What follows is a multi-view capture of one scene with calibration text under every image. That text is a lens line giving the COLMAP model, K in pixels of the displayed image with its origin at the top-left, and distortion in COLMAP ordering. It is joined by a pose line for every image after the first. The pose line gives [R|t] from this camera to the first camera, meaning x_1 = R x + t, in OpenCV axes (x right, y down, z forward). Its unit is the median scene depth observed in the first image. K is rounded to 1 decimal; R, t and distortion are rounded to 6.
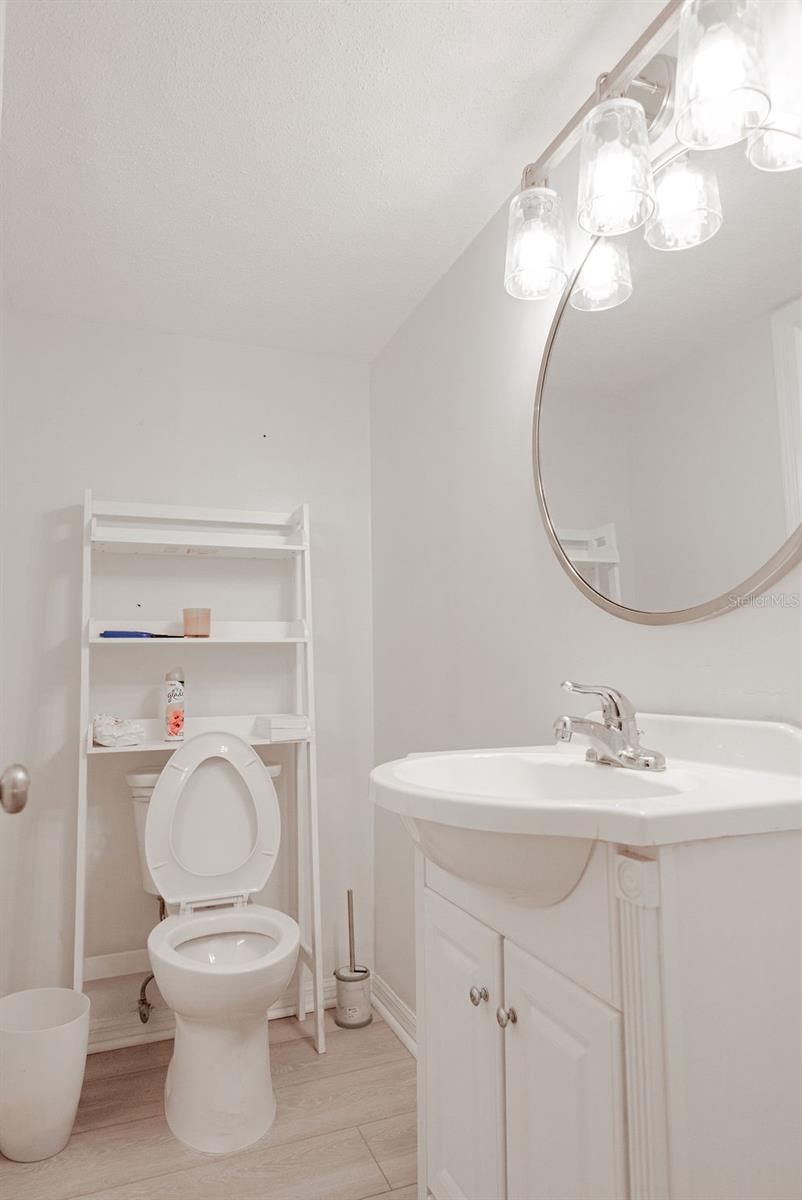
lens RADIAL K [[750.0, 0, 401.0], [0, 750.0, 600.0], [0, 0, 1]] dist [0.004145, 0.000111]
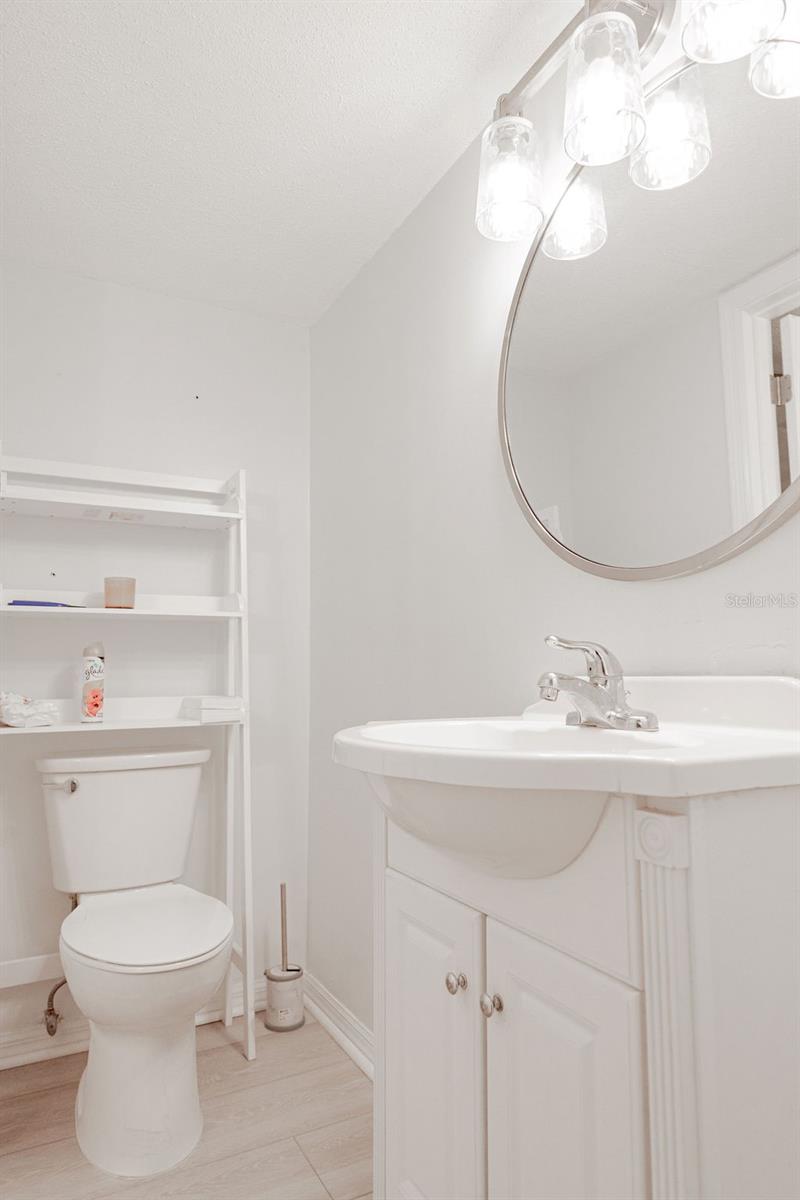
lens RADIAL K [[750.0, 0, 400.0], [0, 750.0, 600.0], [0, 0, 1]] dist [0.004145, 0.000111]
pose [[0.994163, 0.017246, 0.106502, -0.045440], [-0.016896, 0.999848, -0.004195, 0.054301], [-0.106558, 0.002371, 0.994304, 0.084381]]
